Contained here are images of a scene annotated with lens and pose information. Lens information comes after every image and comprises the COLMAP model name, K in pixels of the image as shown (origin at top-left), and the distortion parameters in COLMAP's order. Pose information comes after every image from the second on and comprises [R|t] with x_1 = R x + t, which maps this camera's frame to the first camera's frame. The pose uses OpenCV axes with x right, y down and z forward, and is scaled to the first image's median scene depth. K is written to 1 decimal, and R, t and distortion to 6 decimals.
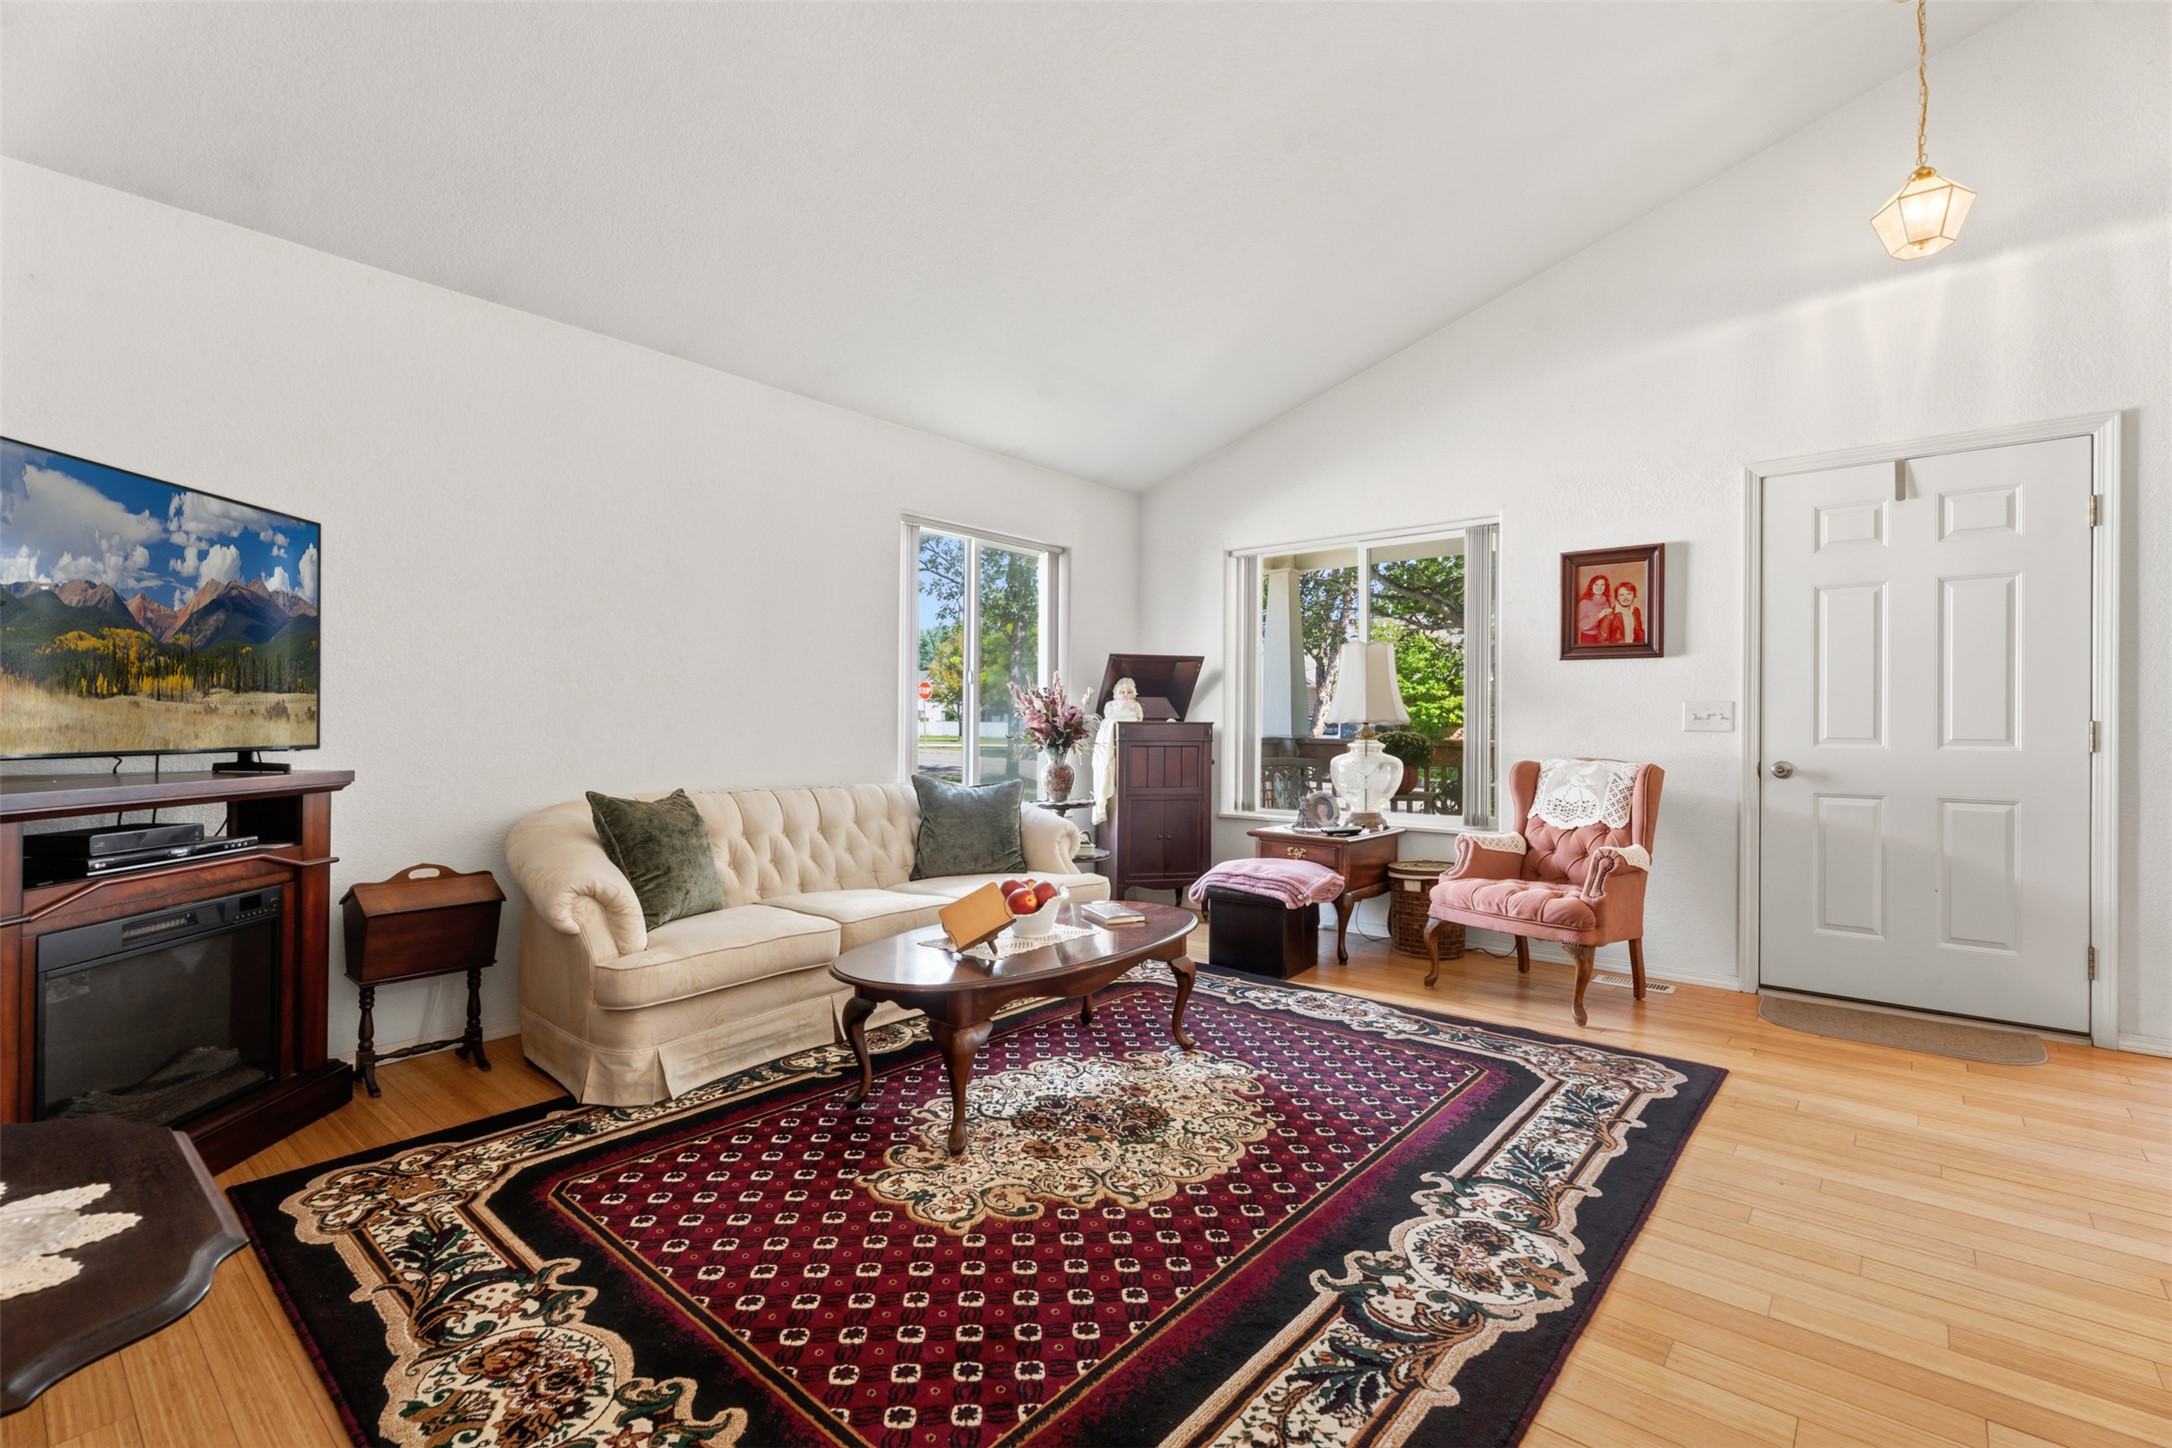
lens RADIAL K [[968.7, 0, 1082.8], [0, 968.7, 711.6], [0, 0, 1]] dist [-0.004801, 0.002988]
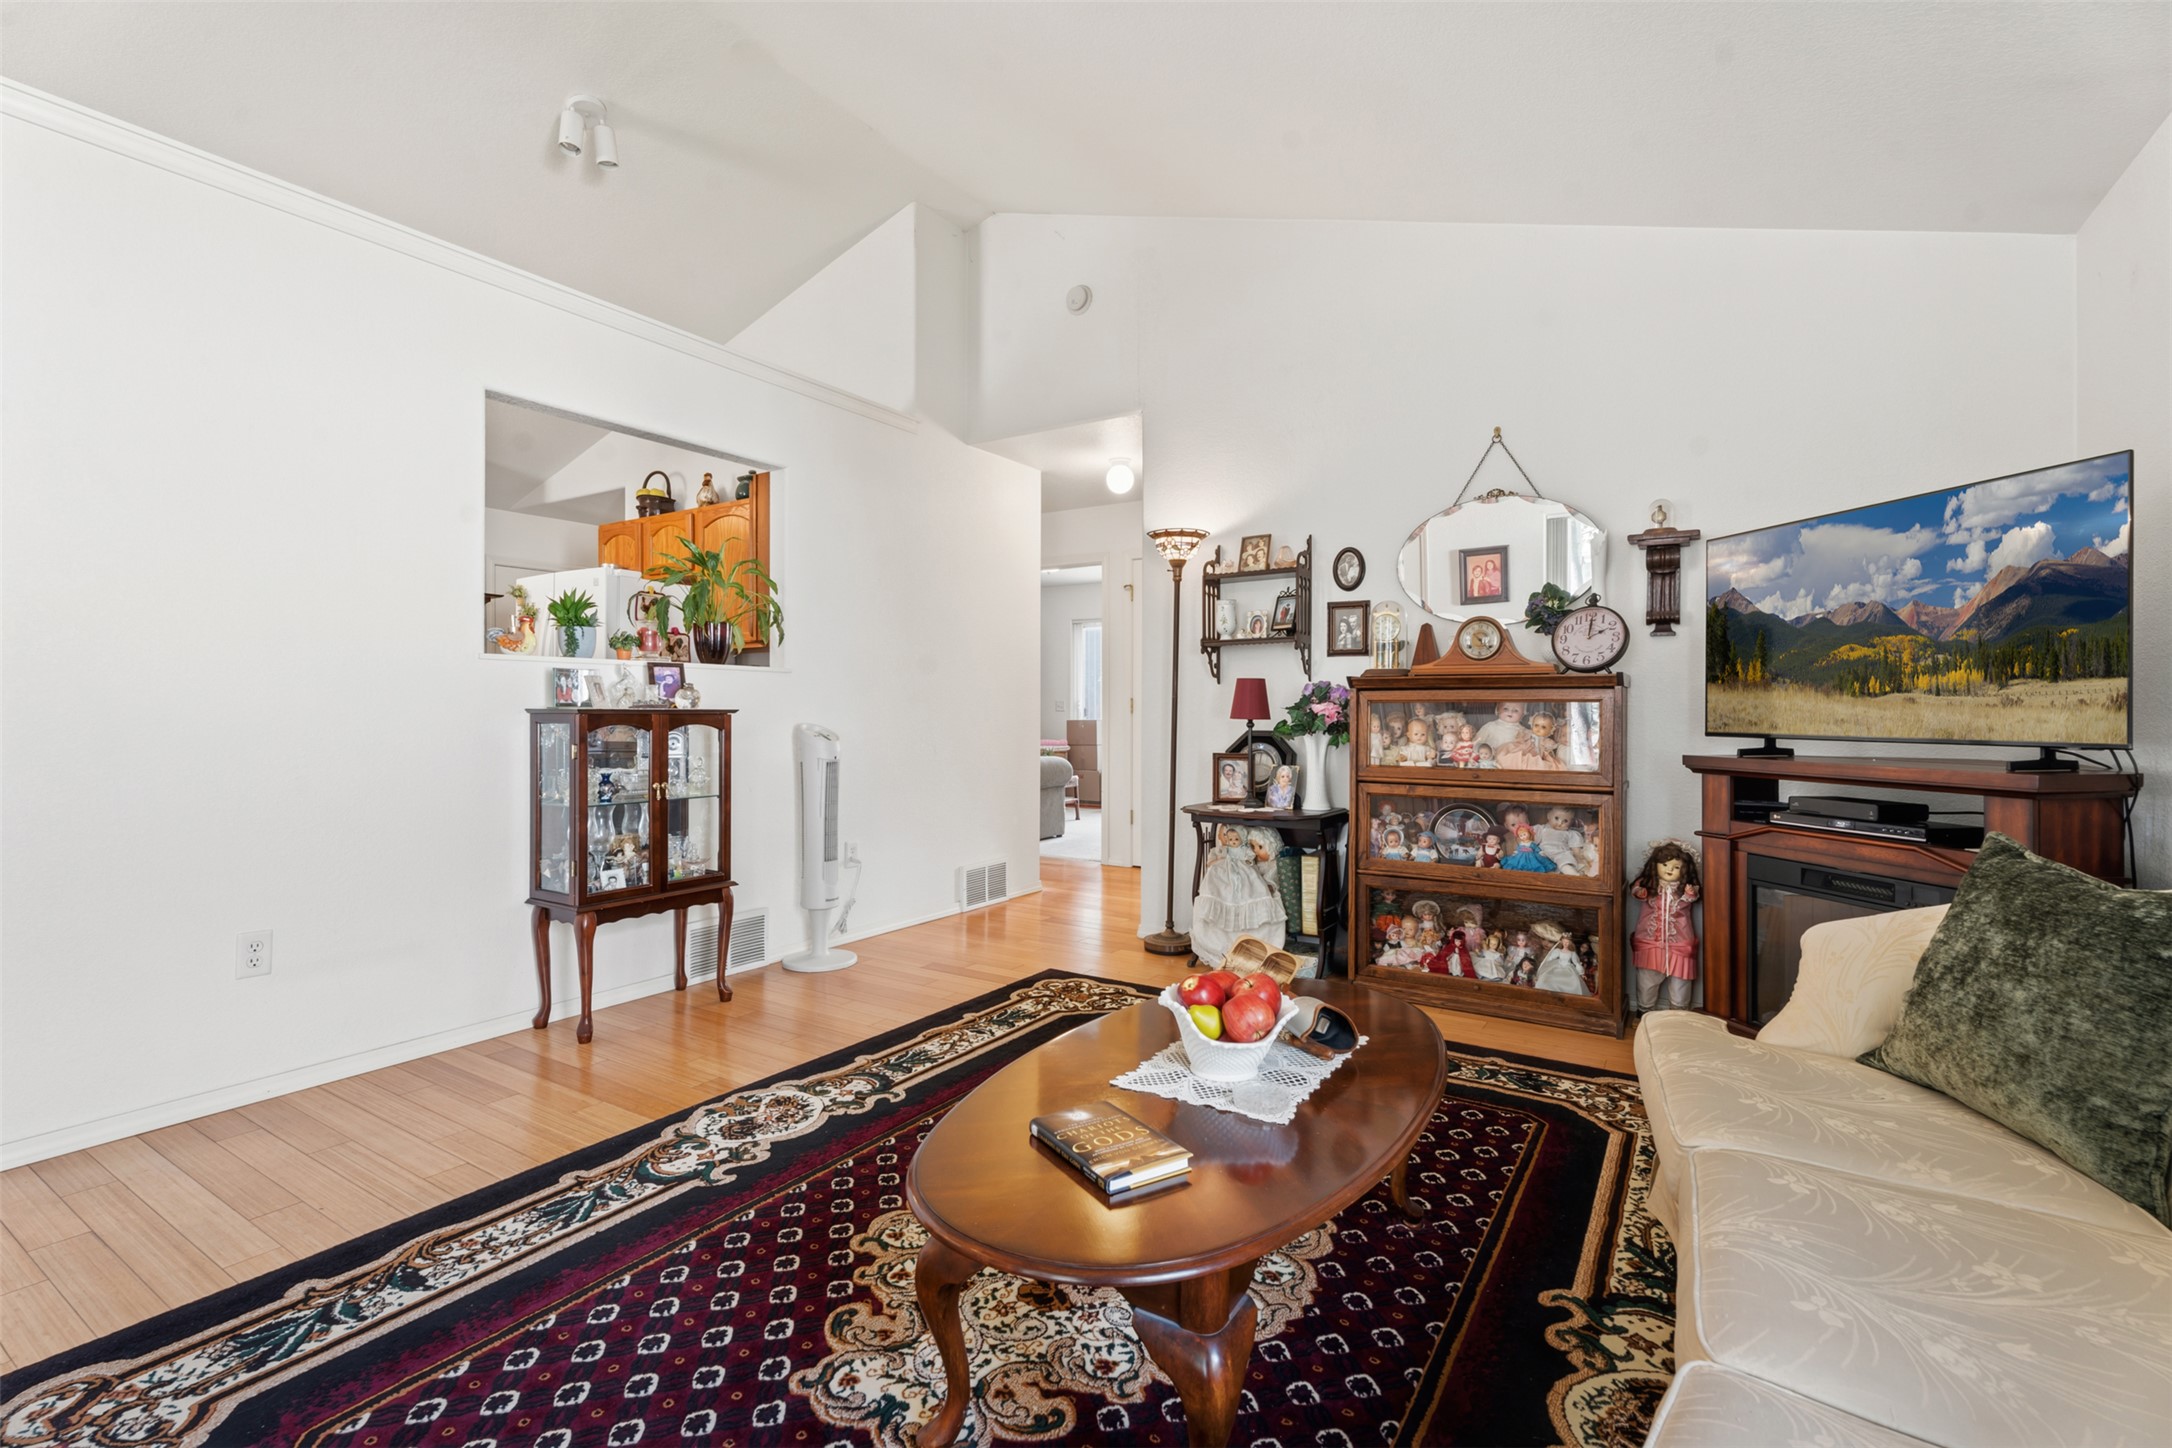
lens RADIAL K [[968.7, 0, 1105.5], [0, 968.7, 720.1], [0, 0, 1]] dist [-0.004801, 0.002988]
pose [[-0.986767, -0.007040, -0.161989, 0.142166], [-0.006598, 0.999973, -0.003270, 0.026738], [0.162007, -0.002158, -0.986787, 1.965960]]
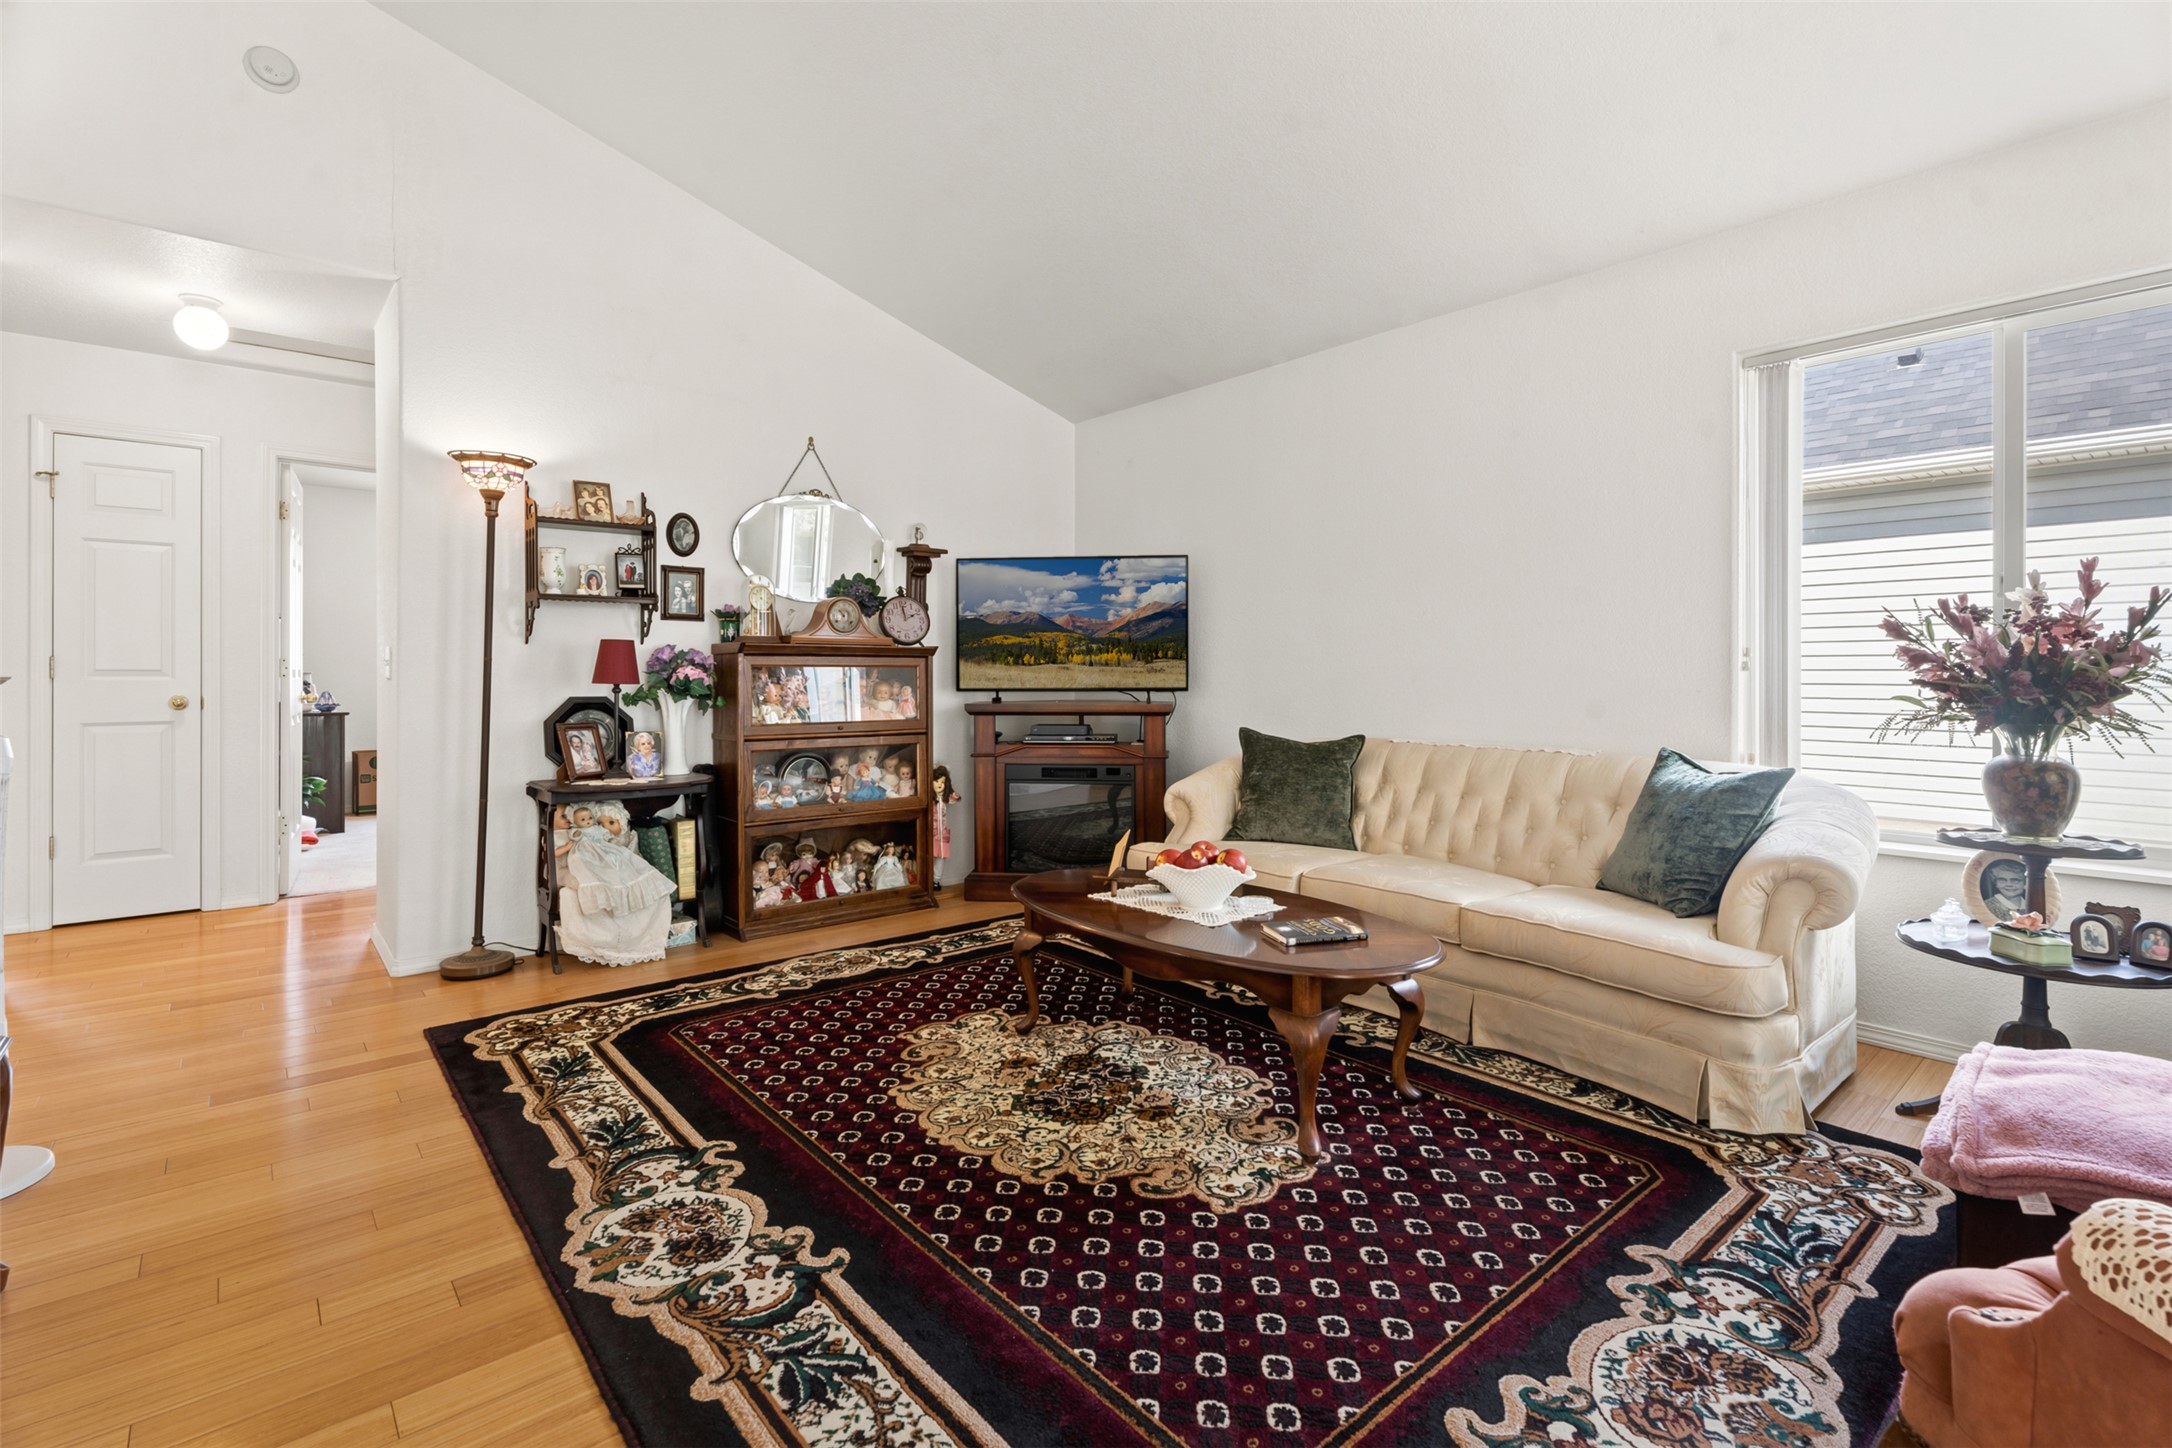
lens RADIAL K [[968.7, 0, 1084.2], [0, 968.7, 688.8], [0, 0, 1]] dist [-0.004801, 0.002988]
pose [[-0.138077, 0.012083, -0.990348, 1.078913], [0.010223, 0.999890, 0.010774, 0.015550], [0.990369, -0.008637, -0.138185, 1.282144]]
